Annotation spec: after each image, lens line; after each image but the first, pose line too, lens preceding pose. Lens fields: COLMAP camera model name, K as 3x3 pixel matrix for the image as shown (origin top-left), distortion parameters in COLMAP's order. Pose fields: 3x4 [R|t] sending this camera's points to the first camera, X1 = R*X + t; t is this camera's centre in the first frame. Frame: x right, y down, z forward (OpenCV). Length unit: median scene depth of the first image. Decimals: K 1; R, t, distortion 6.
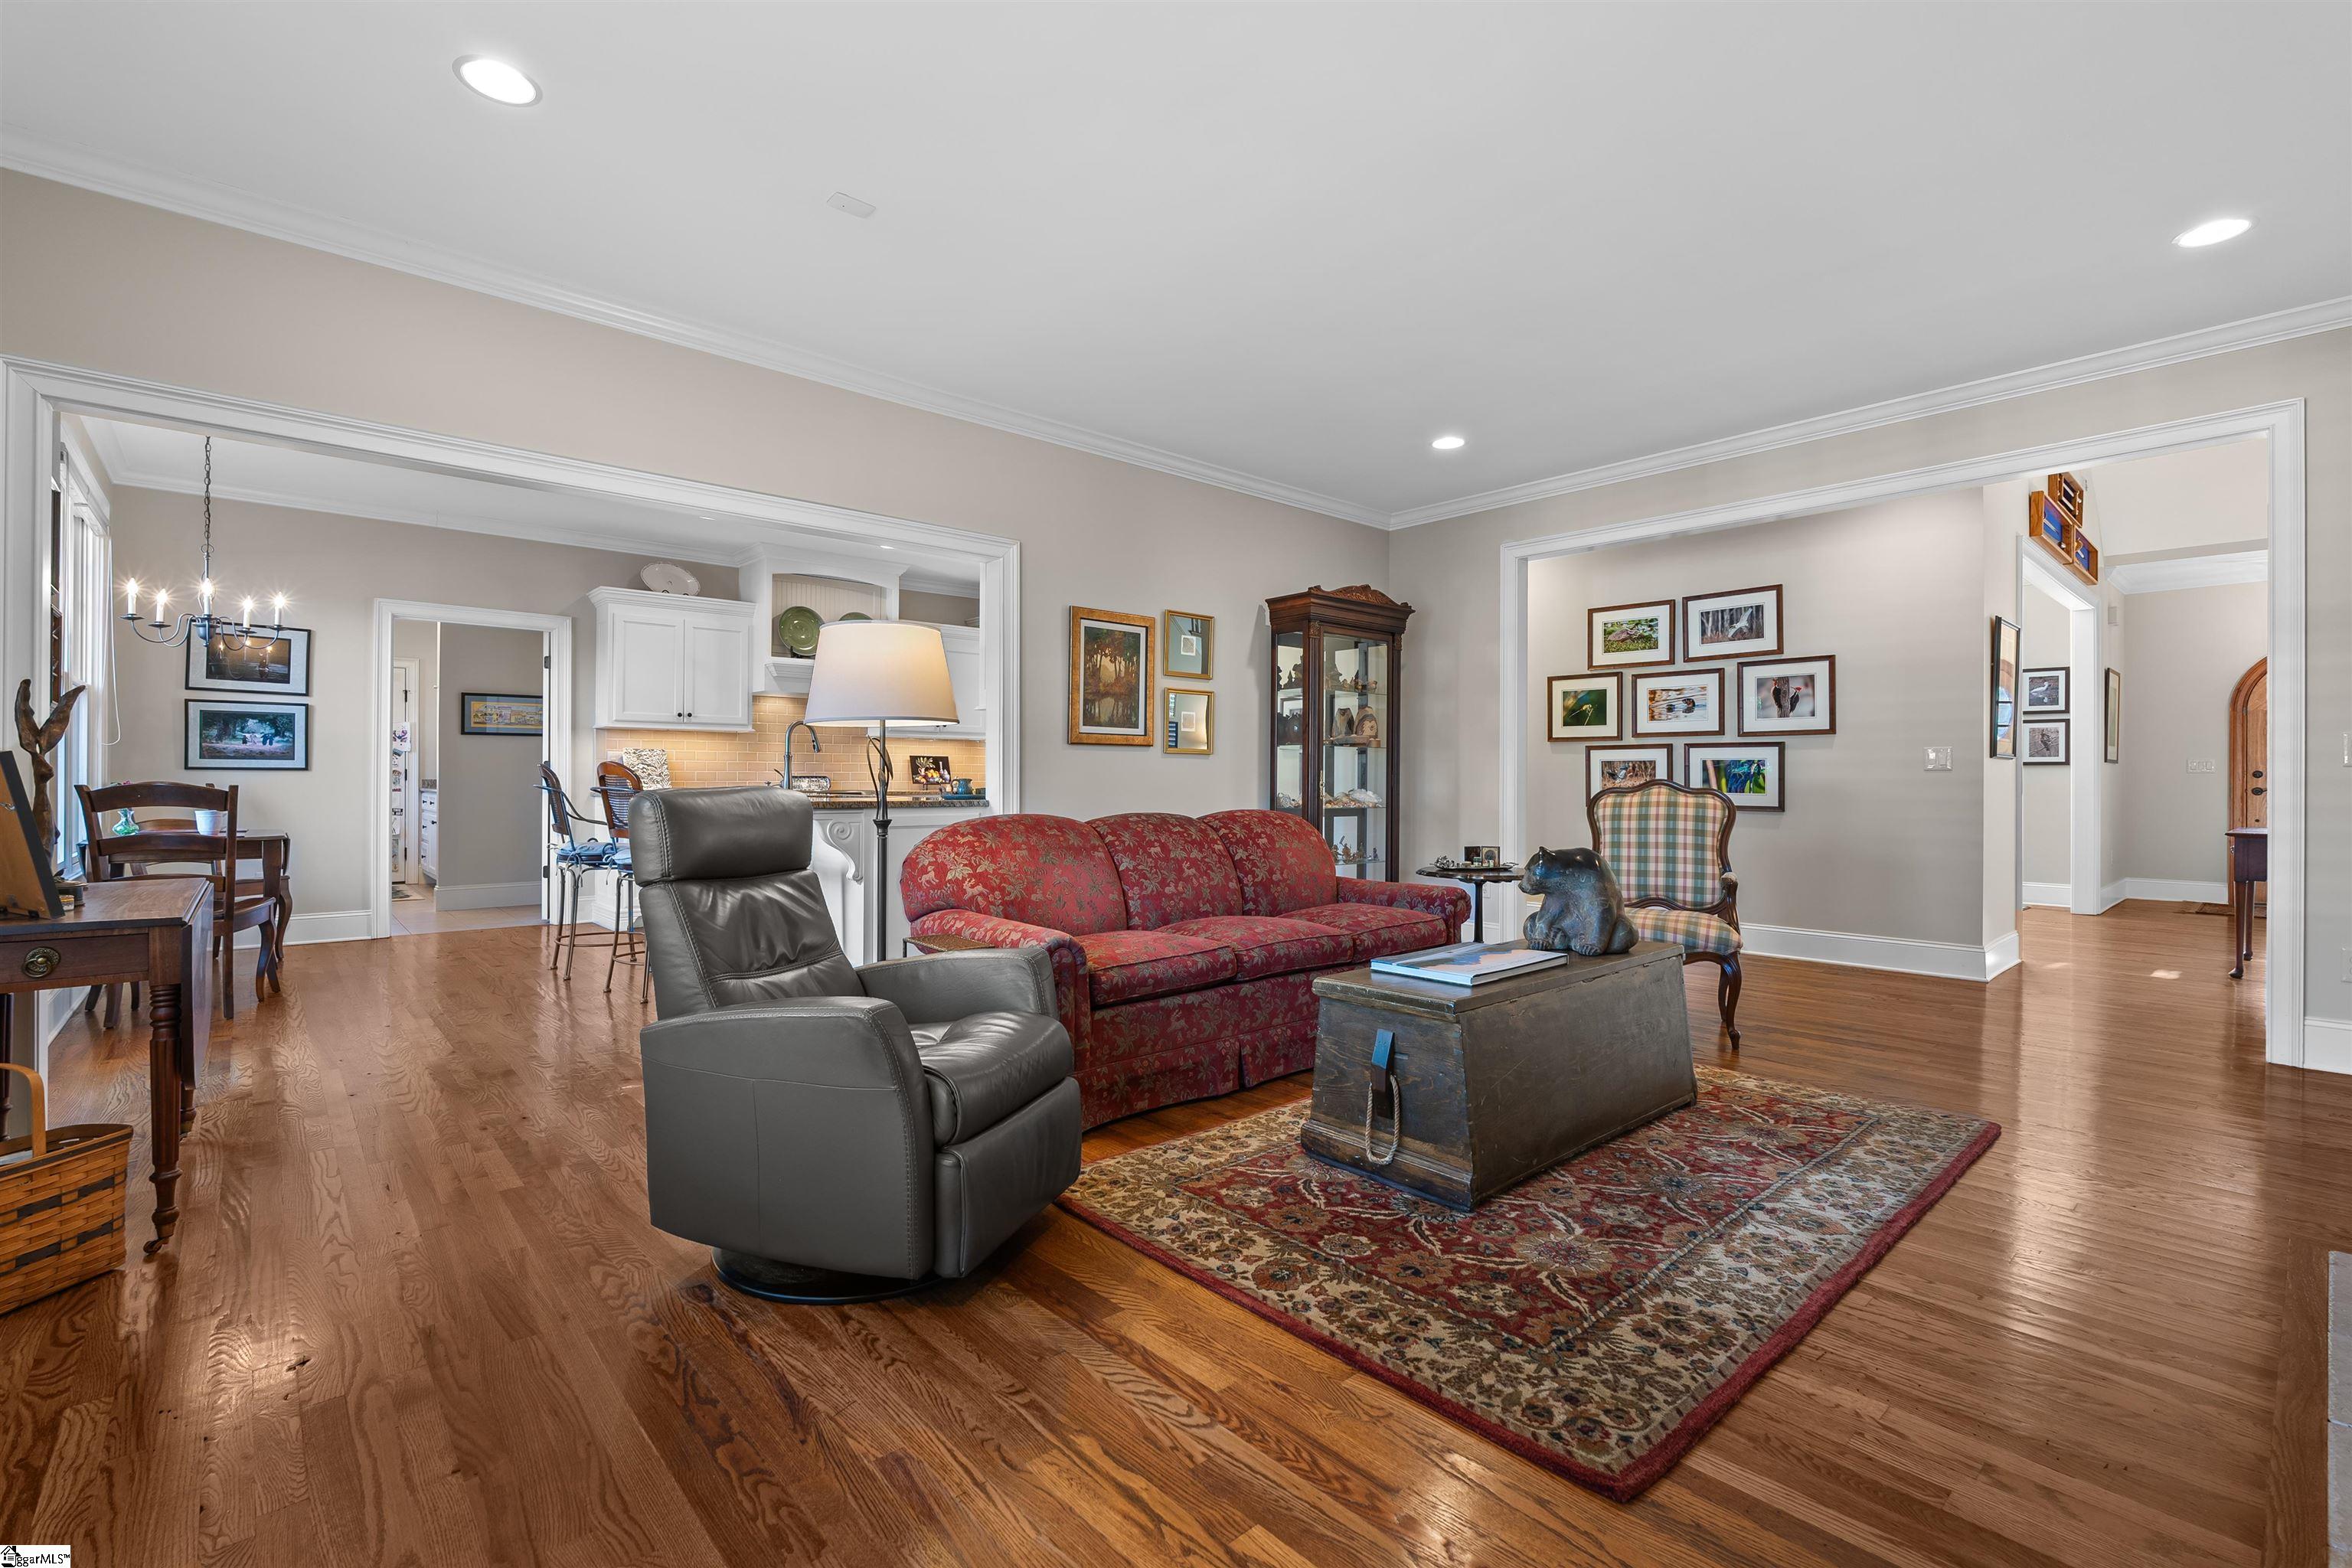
lens RADIAL K [[1035.4, 0, 1180.5], [0, 1035.4, 781.8], [0, 0, 1]] dist [0.000732, -0.000014]
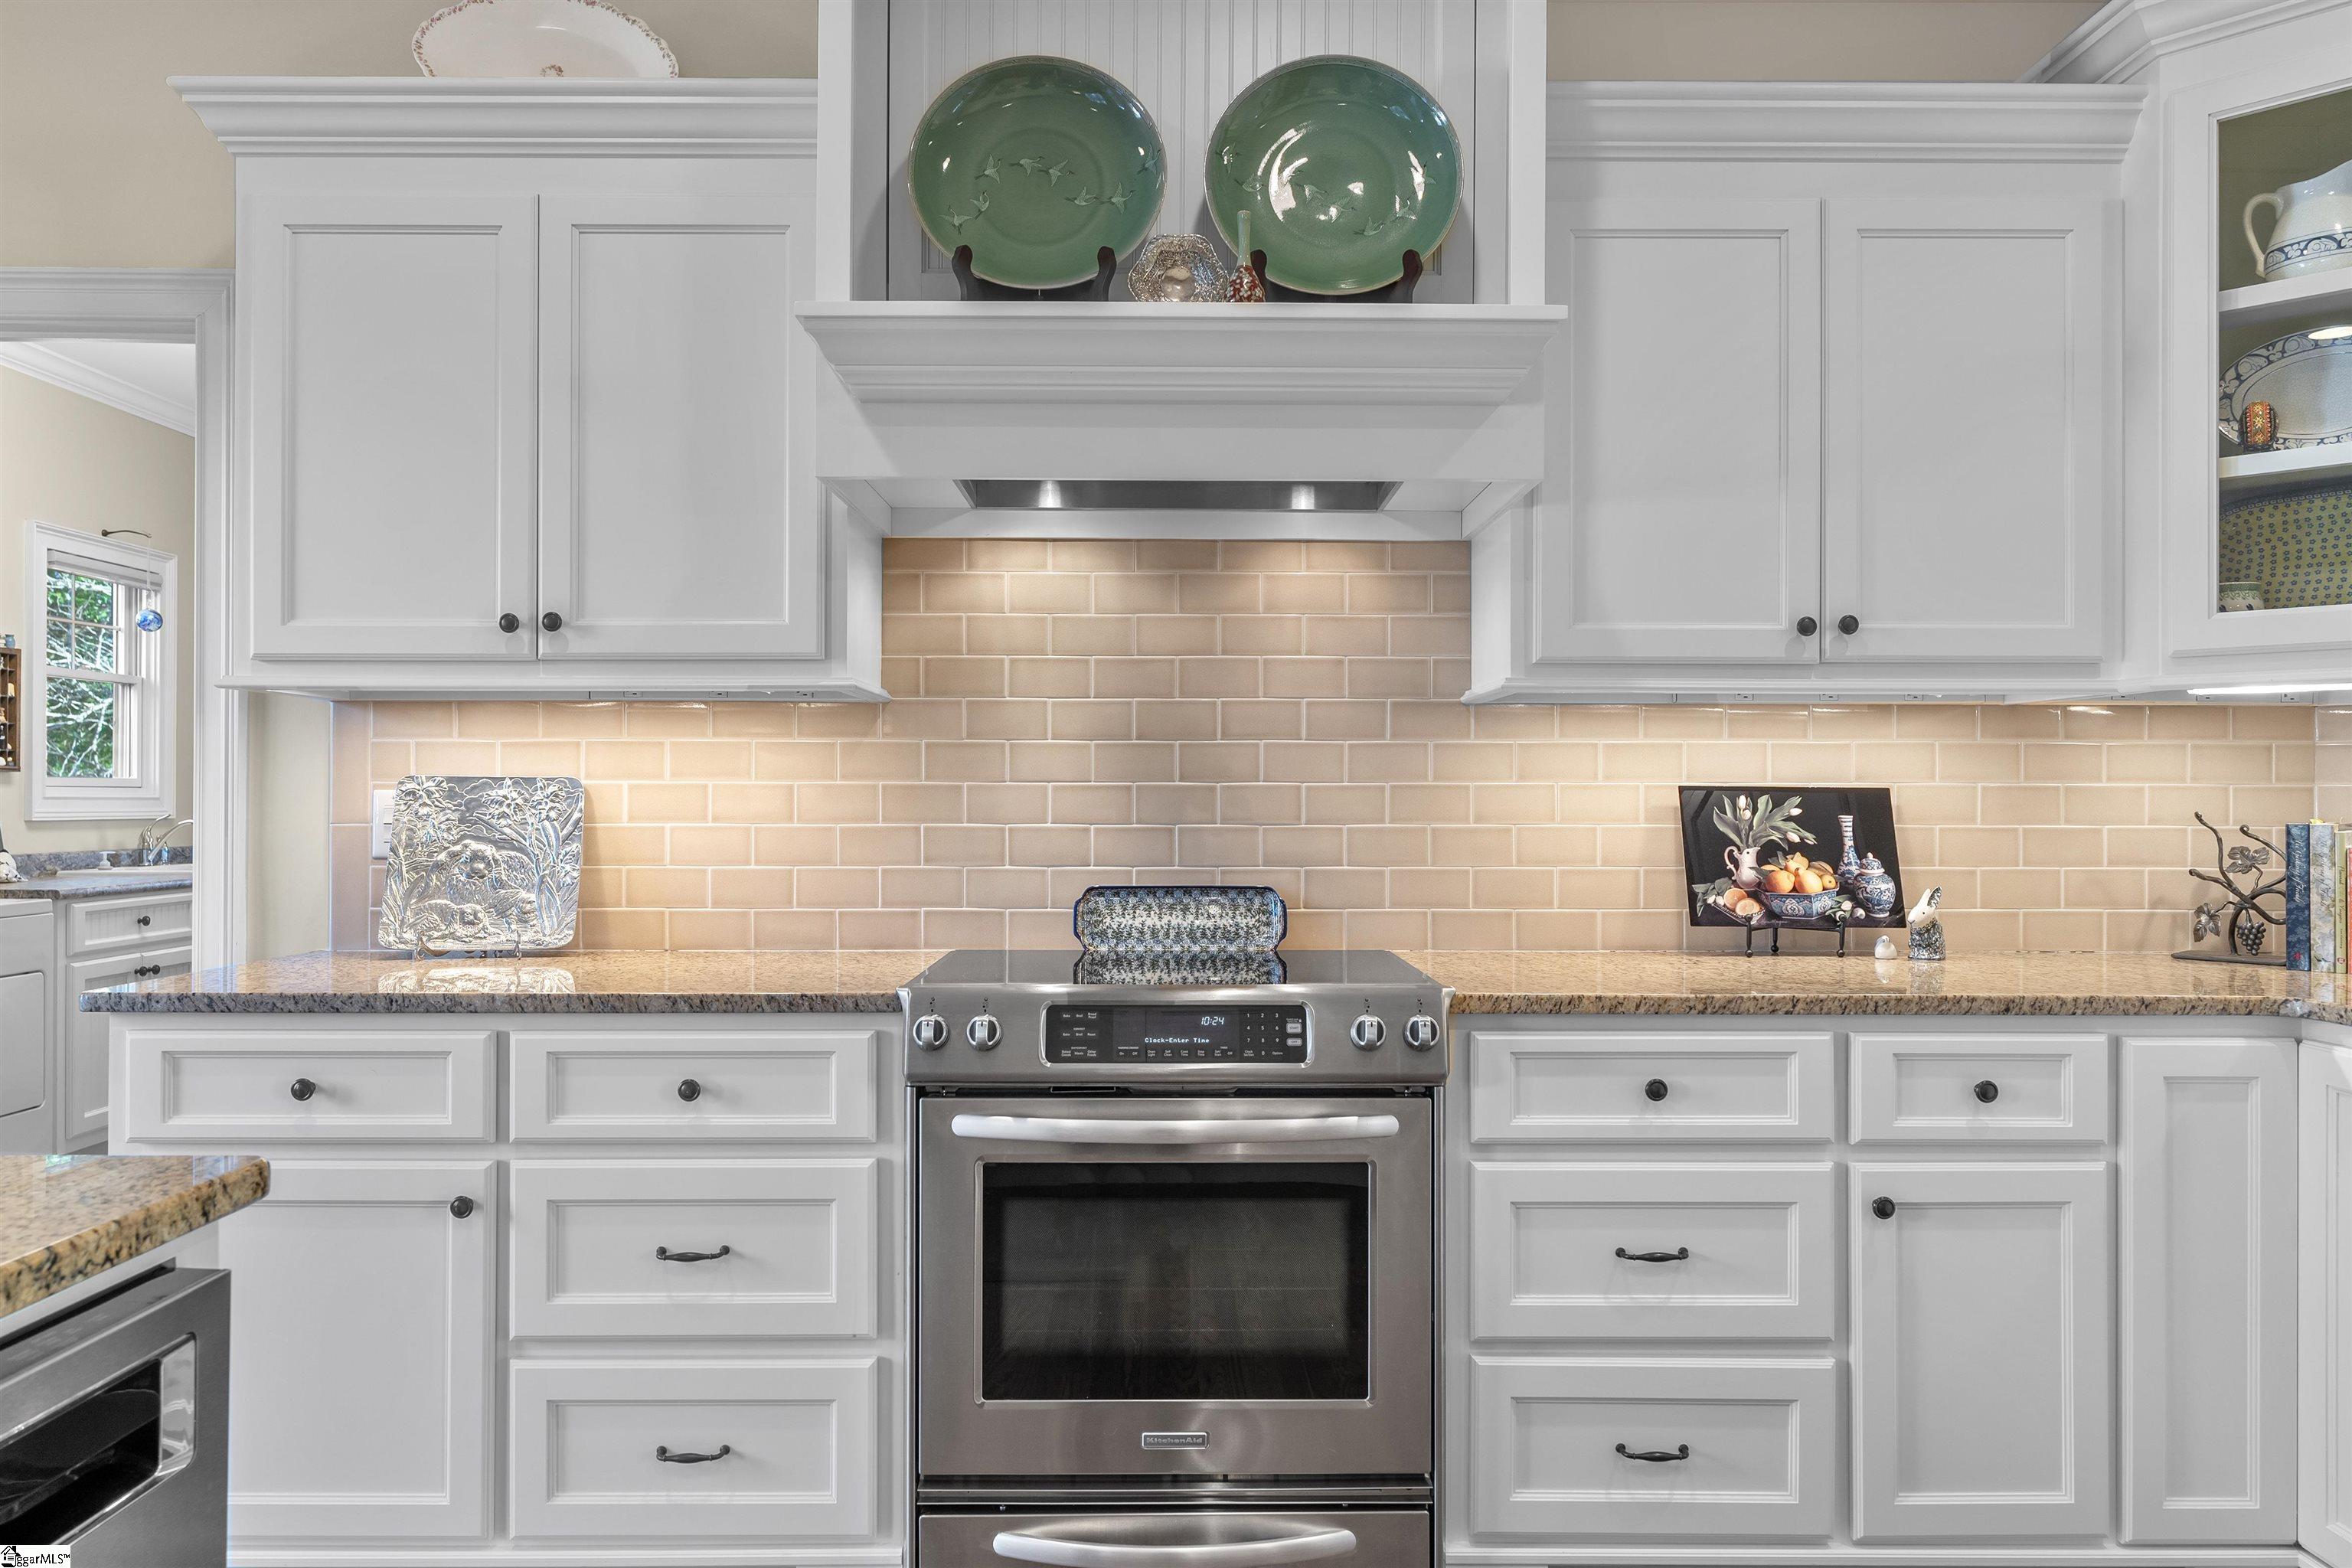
lens RADIAL K [[1547.4, 0, 1170.0], [0, 1547.4, 792.0], [0, 0, 1]] dist [0.002971, -0.003556]
pose [[0.748691, -0.006181, -0.662891, -0.131954], [-0.000533, 0.999951, -0.009926, -0.020711], [0.662919, 0.007785, 0.748650, 0.691451]]
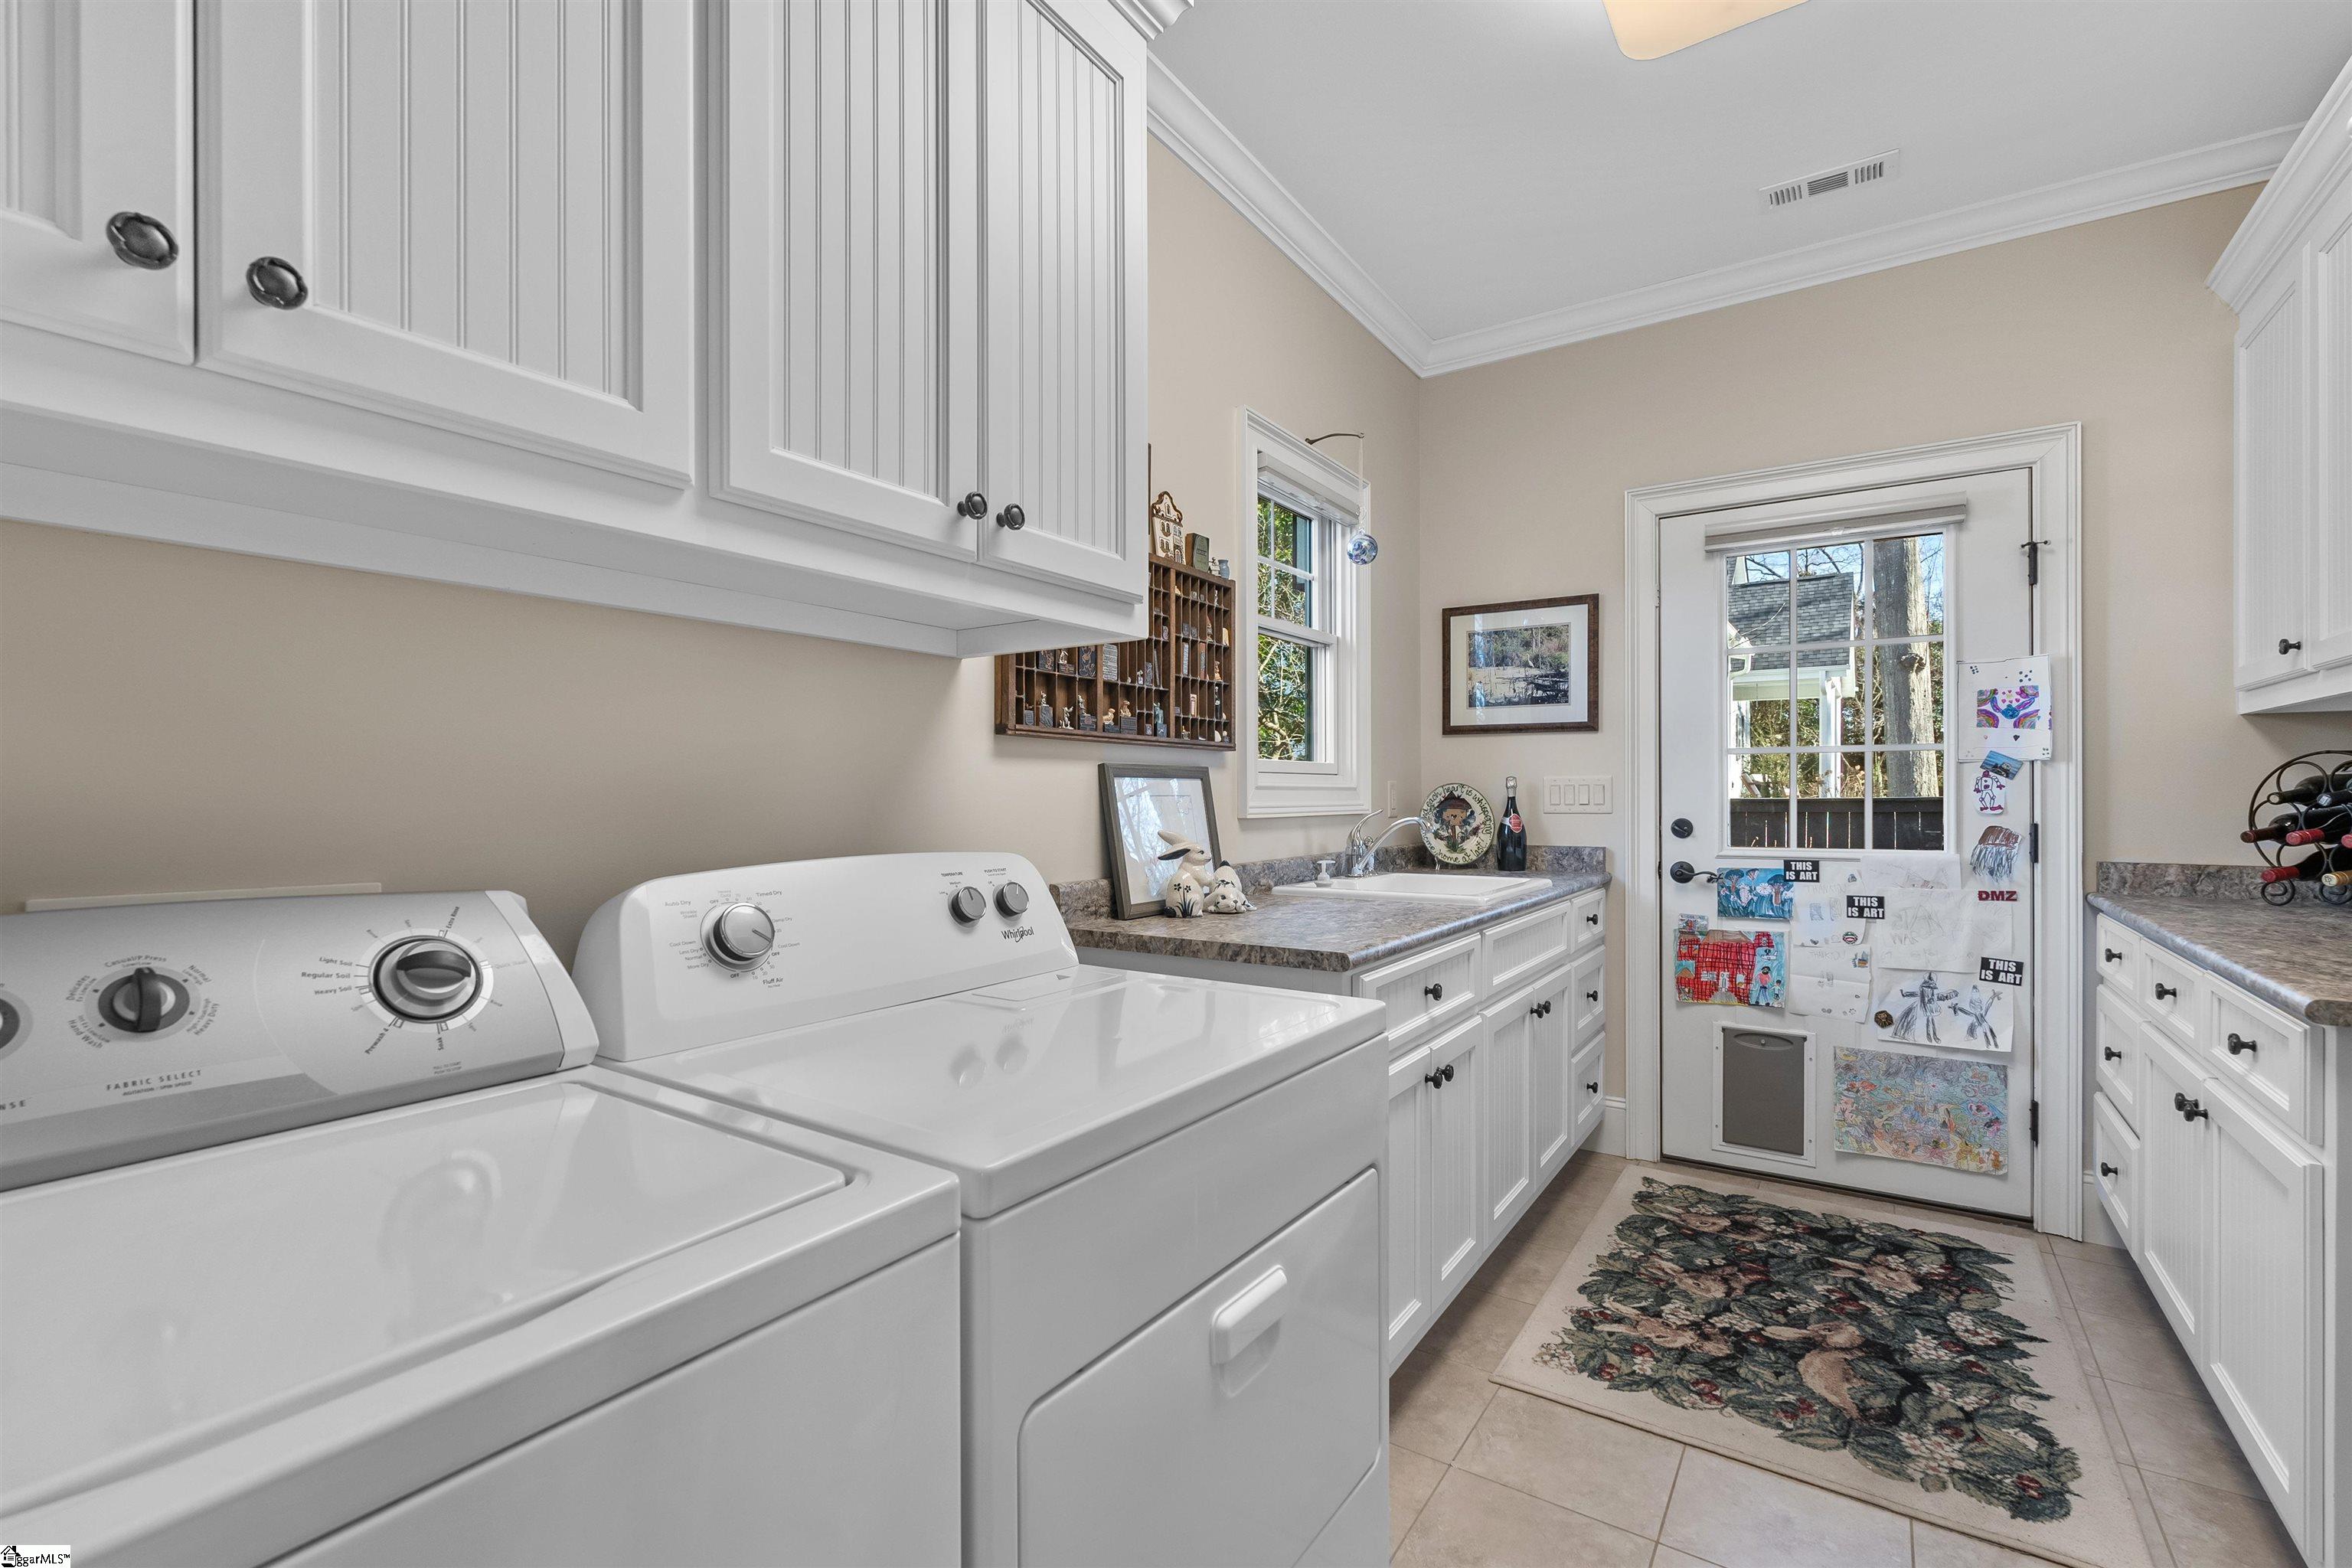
lens RADIAL K [[1035.4, 0, 1179.9], [0, 1035.4, 792.2], [0, 0, 1]] dist [0.000732, -0.000014]
pose [[0.248781, -0.005548, -0.968544, -0.570785], [0.002483, 0.999984, -0.005090, -0.021177], [0.968557, -0.001138, 0.248791, 0.755589]]
